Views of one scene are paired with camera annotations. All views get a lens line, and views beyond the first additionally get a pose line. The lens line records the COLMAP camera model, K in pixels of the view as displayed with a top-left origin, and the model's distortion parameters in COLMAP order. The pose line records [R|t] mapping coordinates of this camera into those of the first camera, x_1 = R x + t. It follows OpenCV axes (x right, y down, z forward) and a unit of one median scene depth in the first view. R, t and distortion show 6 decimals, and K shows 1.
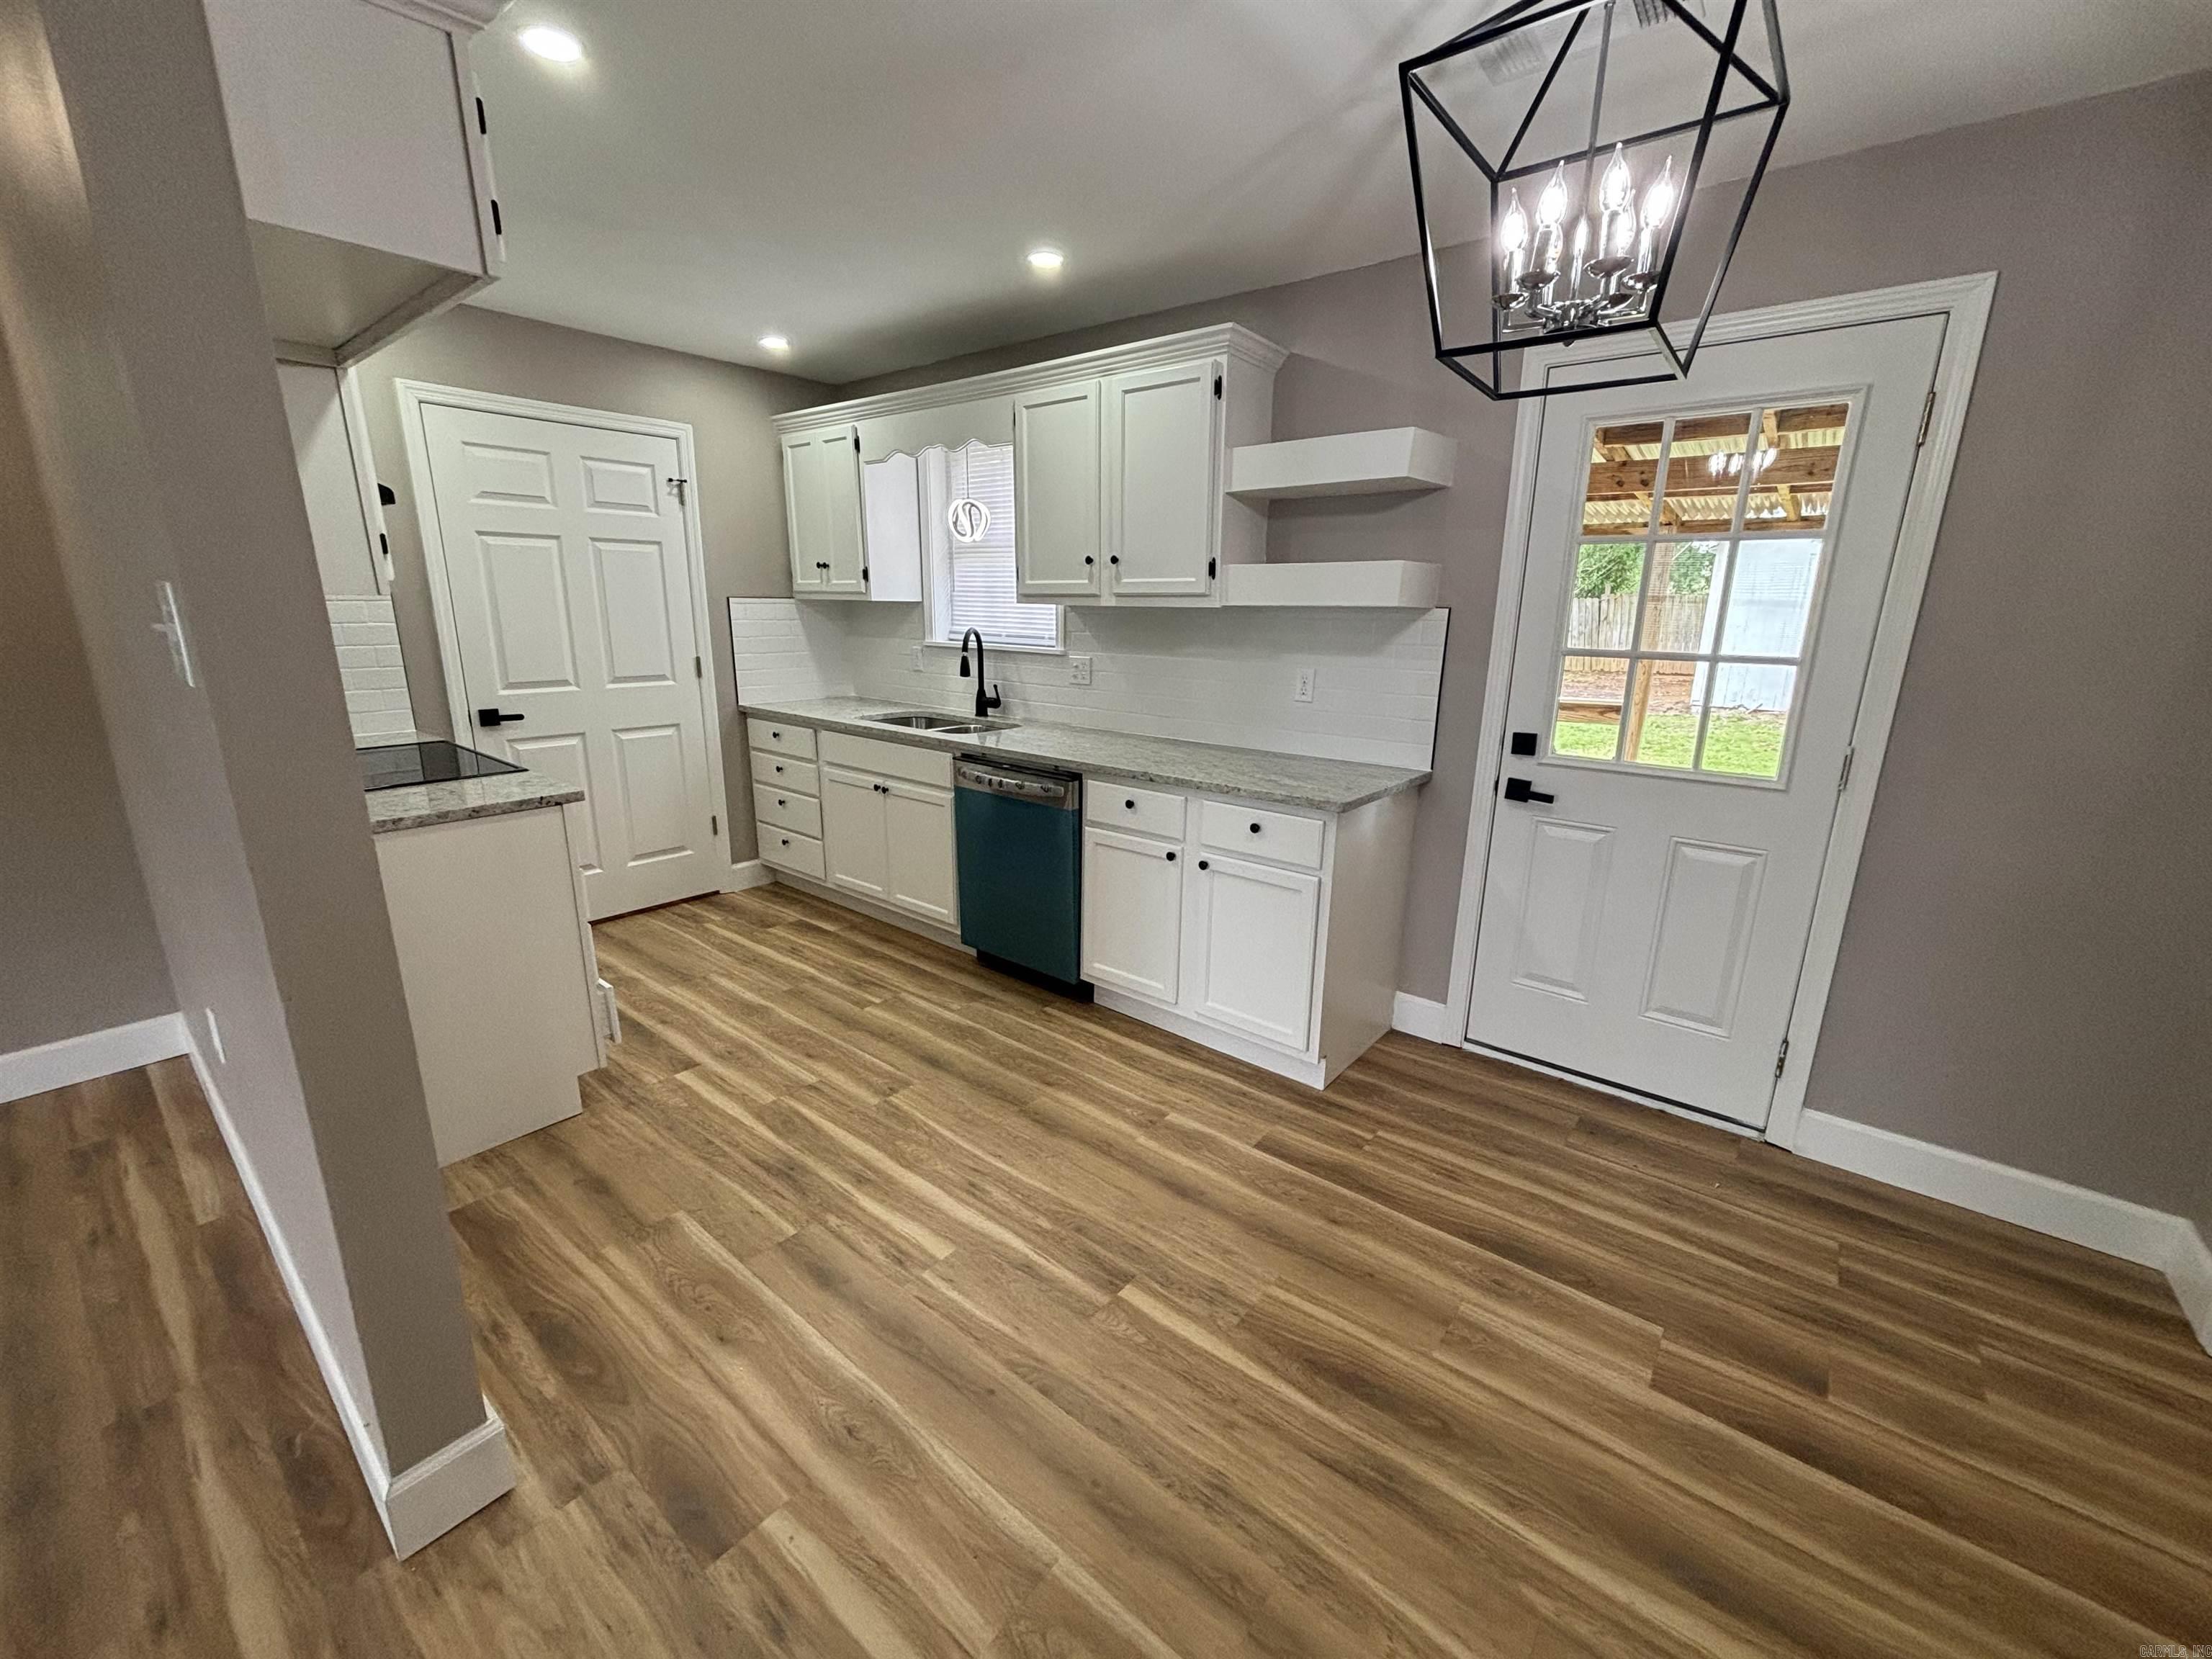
lens RADIAL K [[881.7, 0, 1103.6], [0, 881.7, 821.1], [0, 0, 1]] dist [-0.002177, -0.000421]
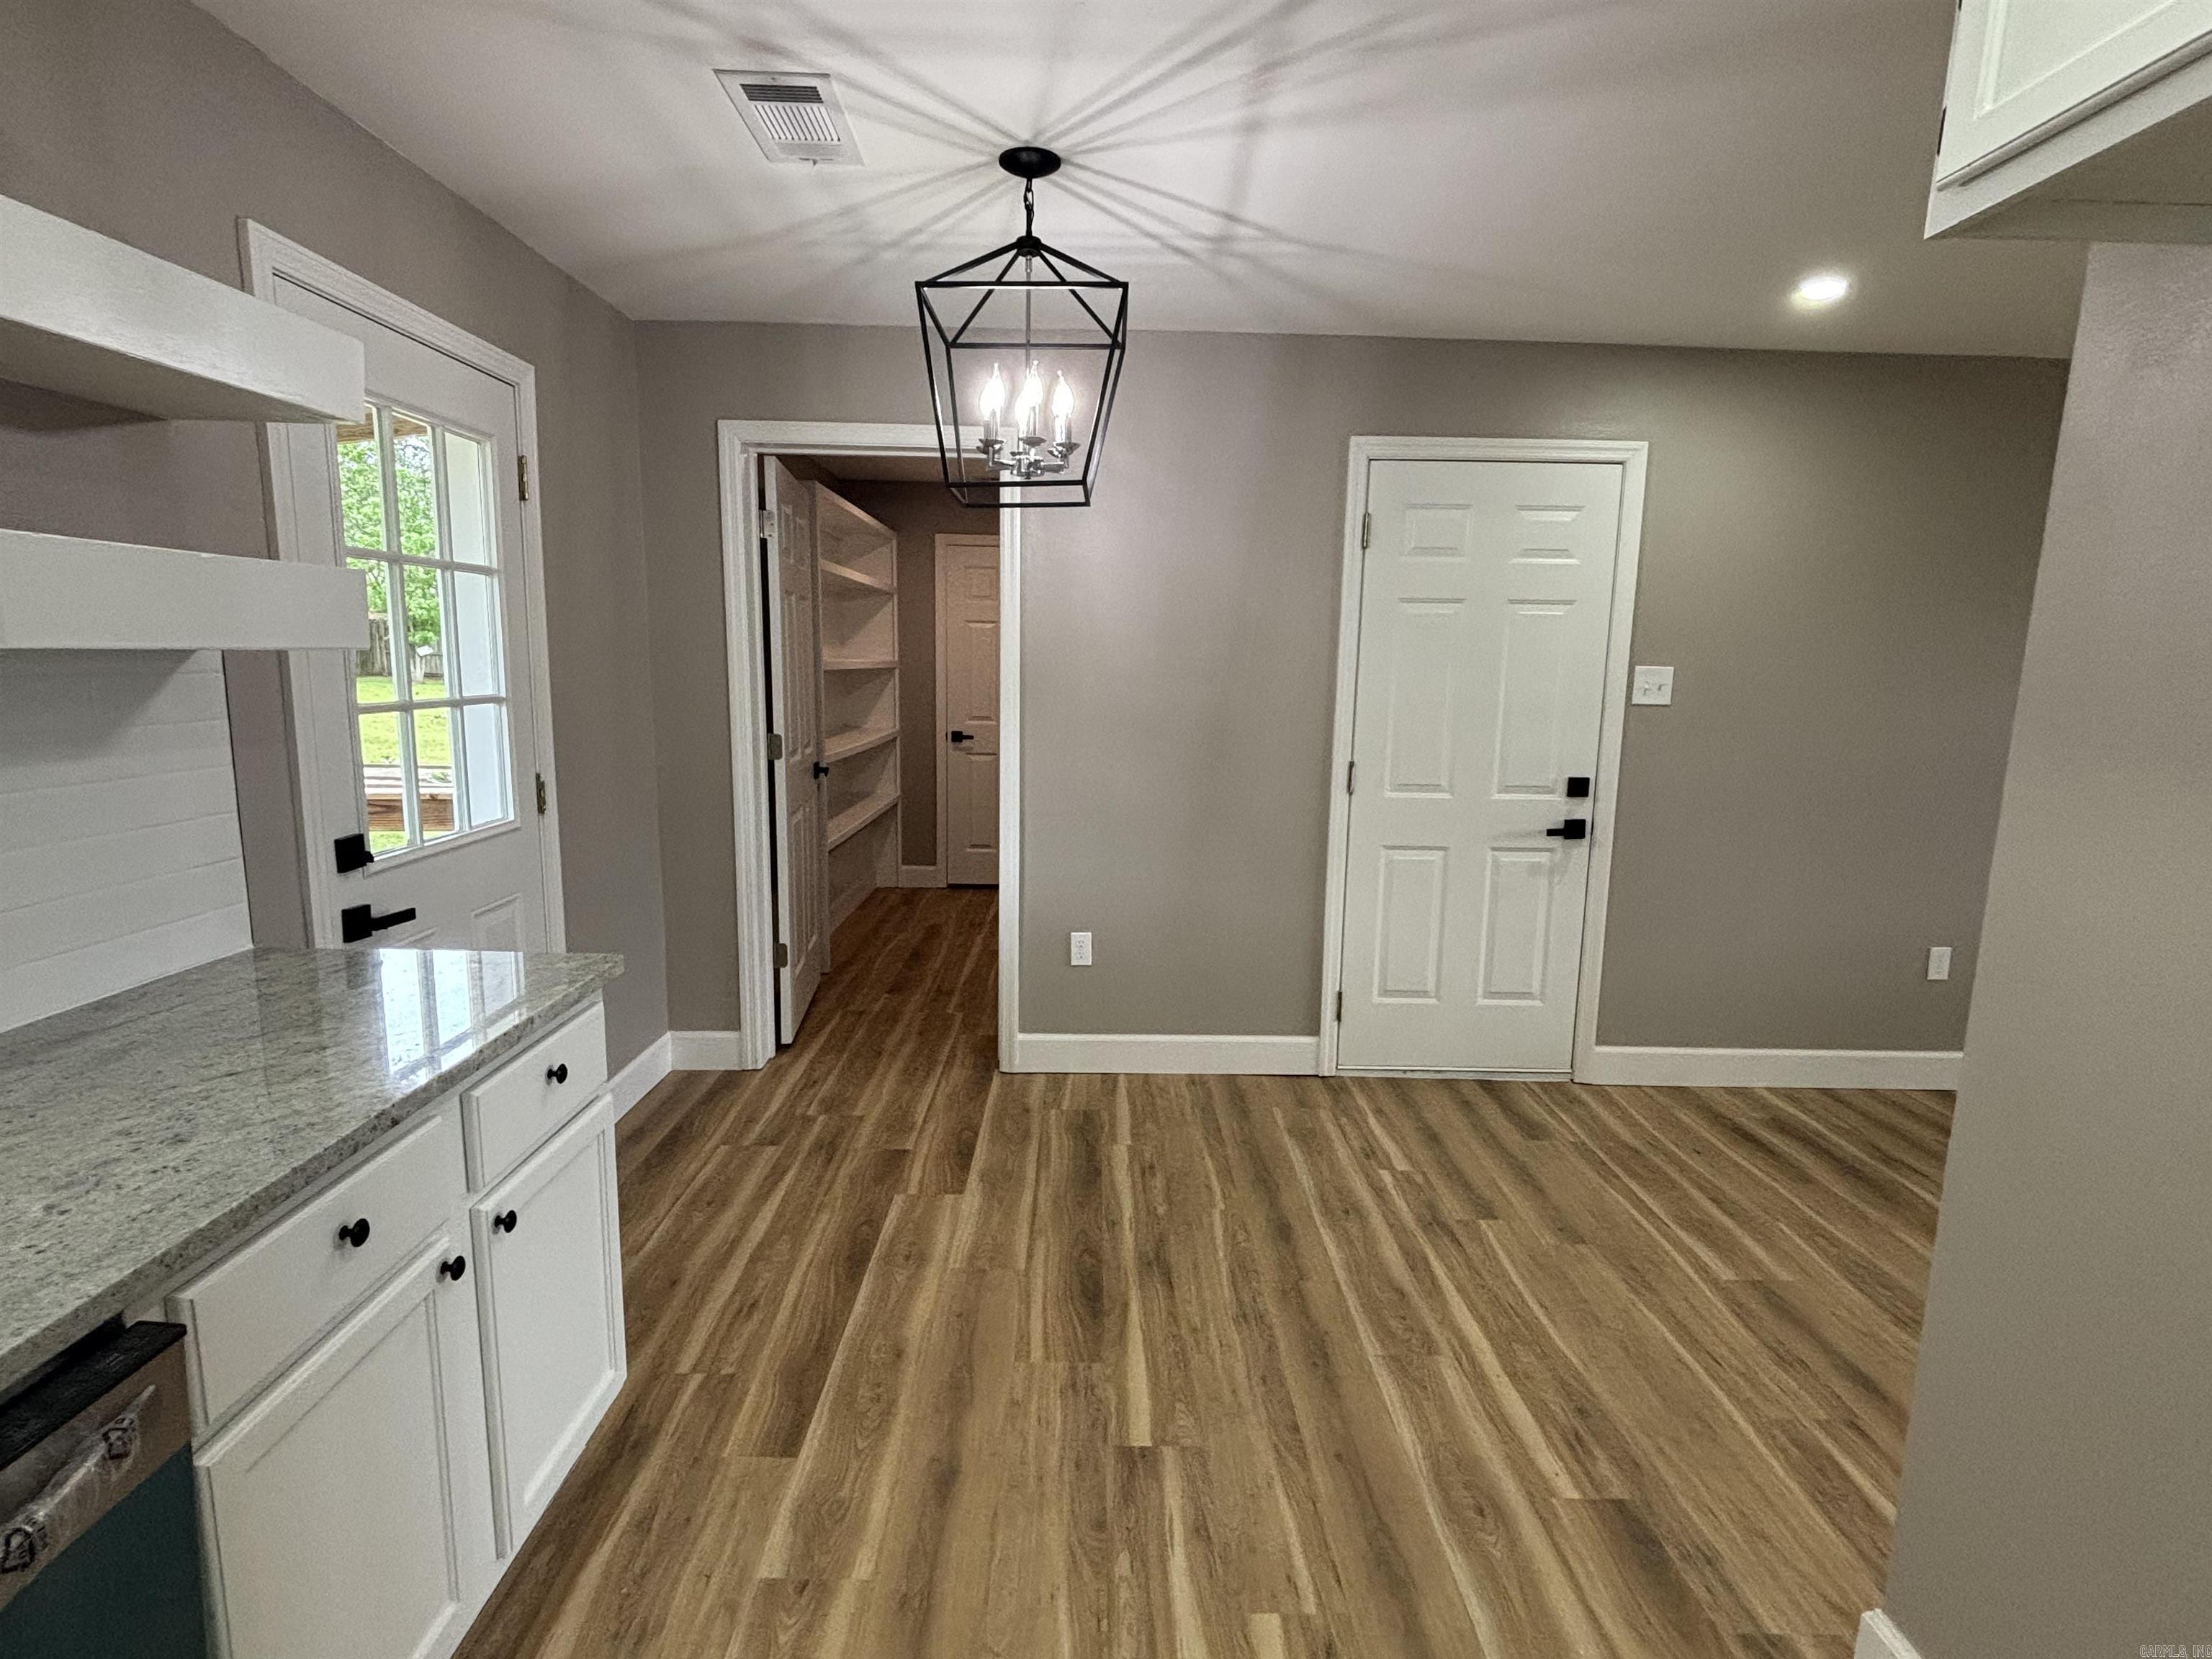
lens RADIAL K [[1099.6, 0, 1108.4], [0, 1099.6, 821.2], [0, 0, 1]] dist [-0.004487, -0.000570]
pose [[-0.644519, -0.143171, 0.751064, -0.494772], [0.155688, 0.937157, 0.312247, -0.279784], [-0.748569, 0.318181, -0.581726, 1.062739]]
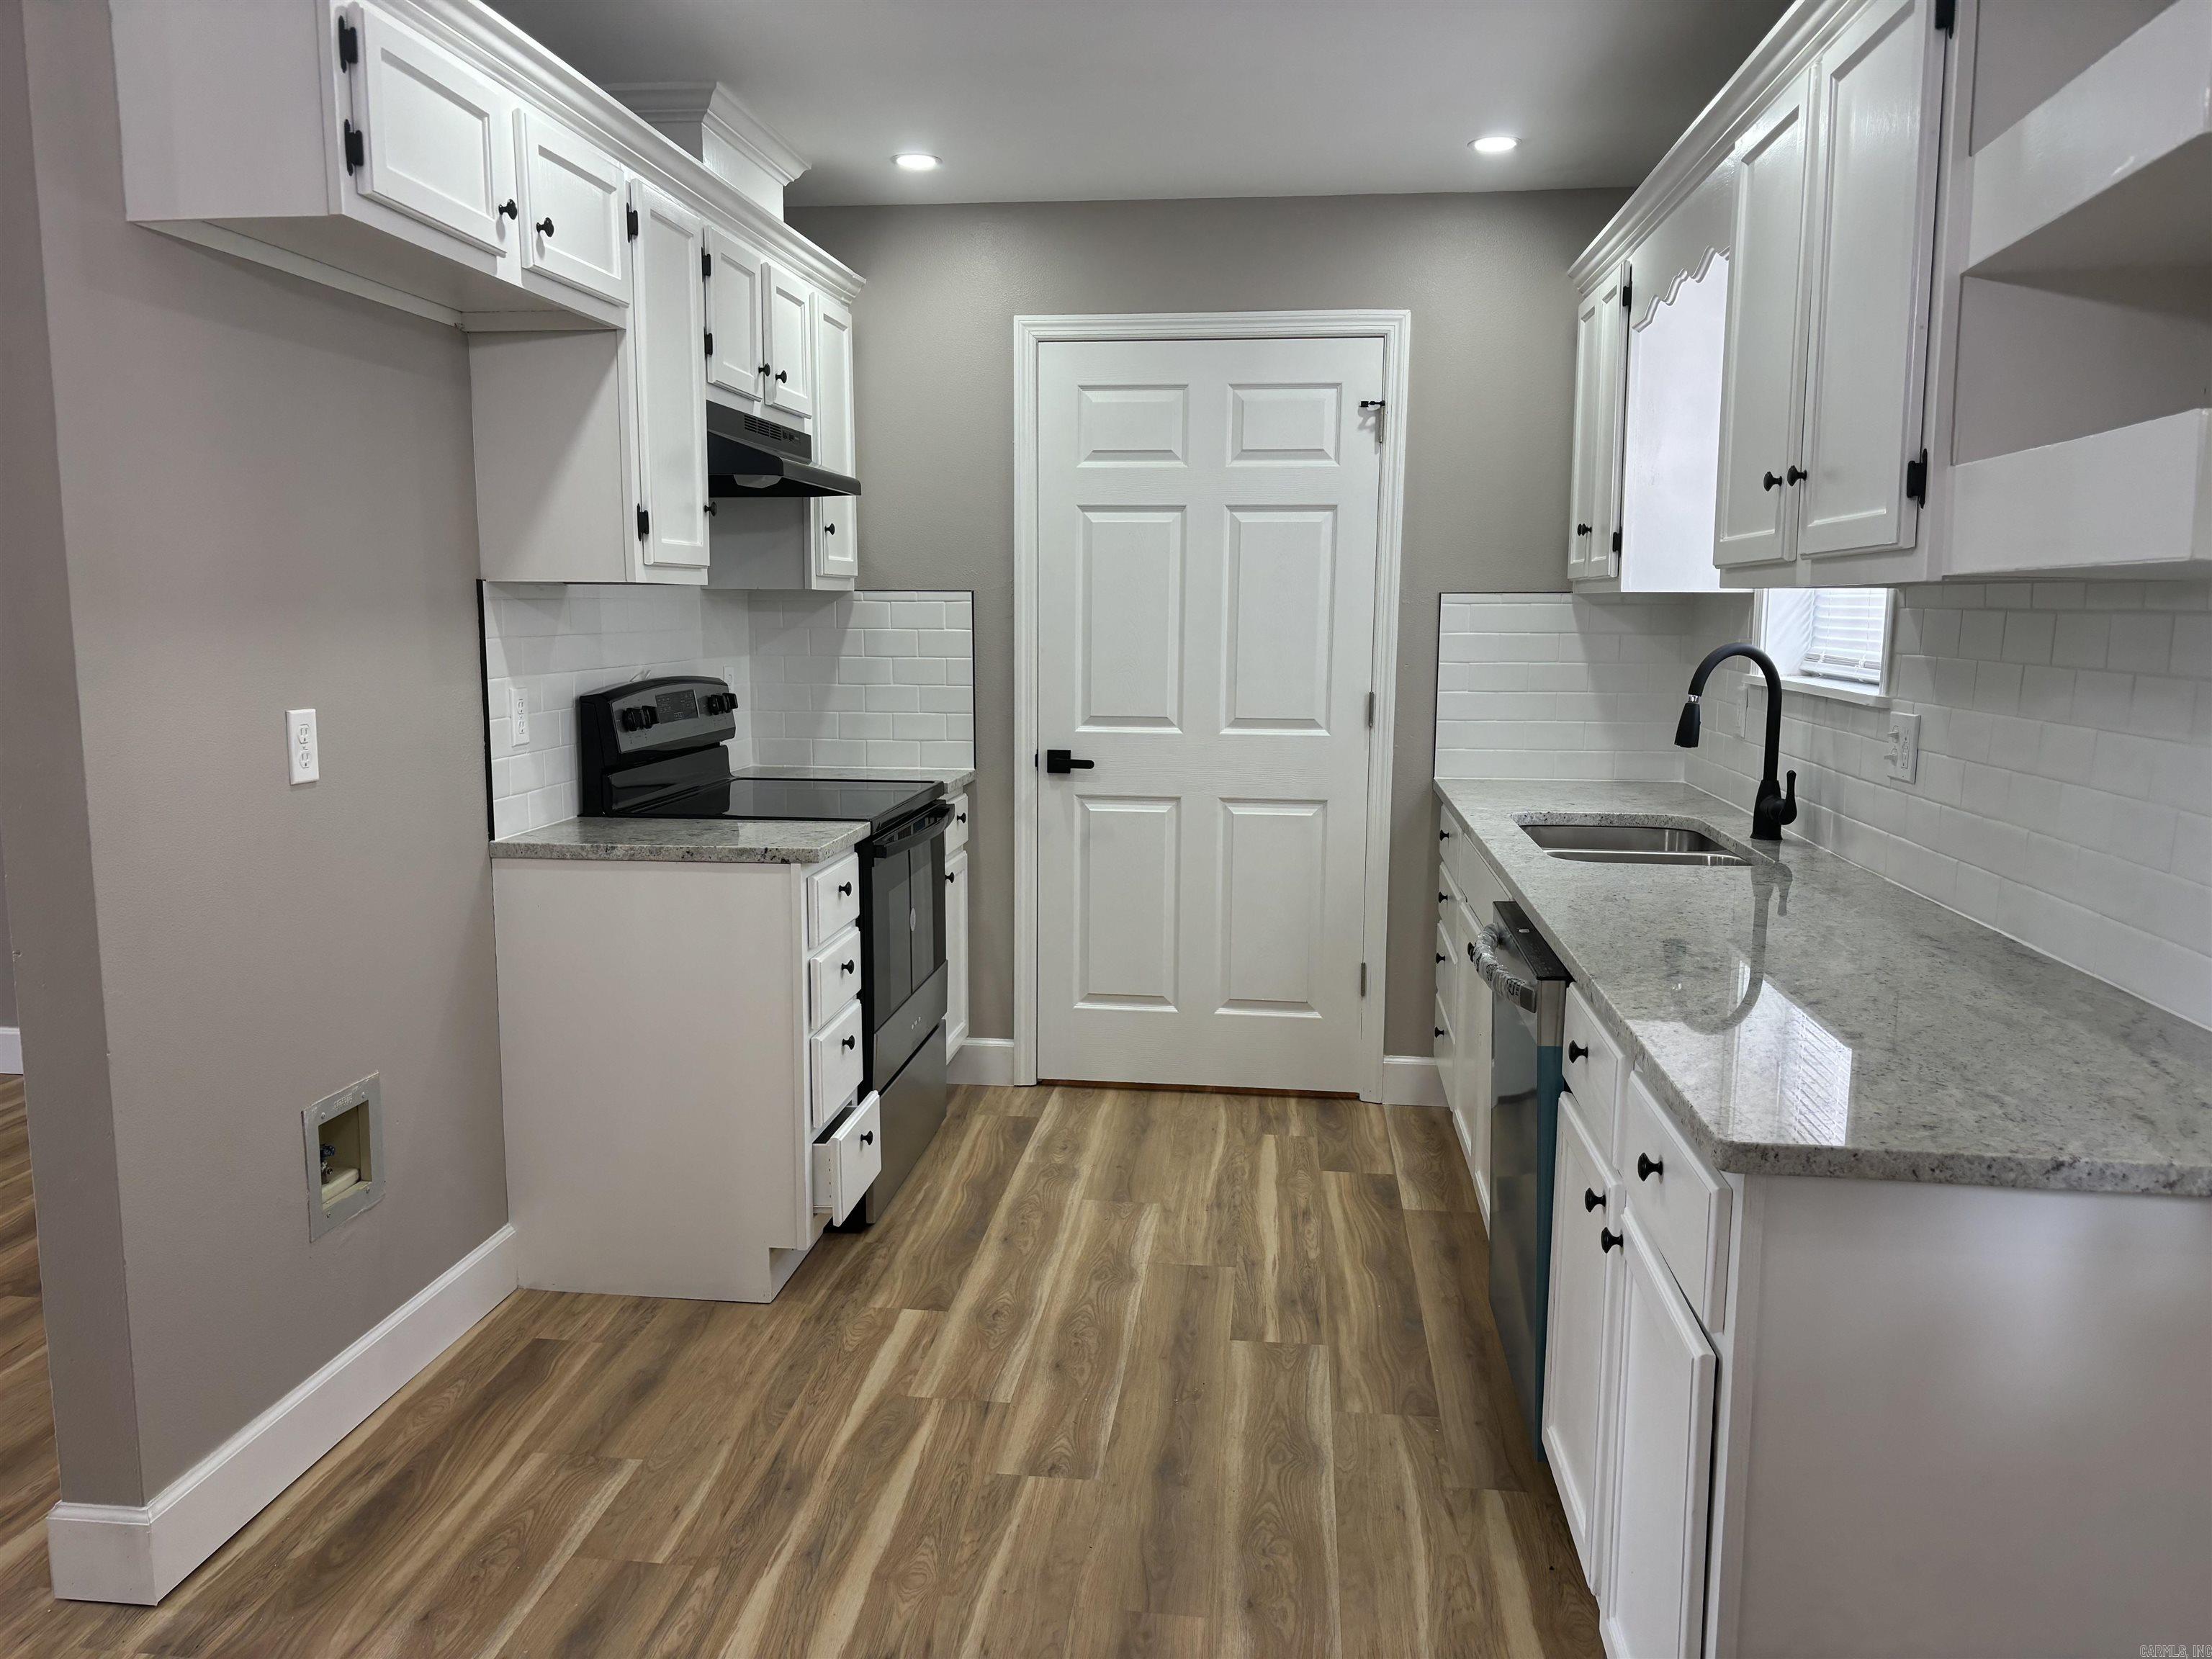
lens RADIAL K [[1656.5, 0, 1093.6], [0, 1656.5, 829.1], [0, 0, 1]] dist [0.034833, -0.016031]
pose [[0.538175, 0.099983, -0.836881, 0.599468], [-0.198836, 0.979973, -0.010787, -0.074309], [0.819043, 0.172208, 0.547278, 0.403395]]
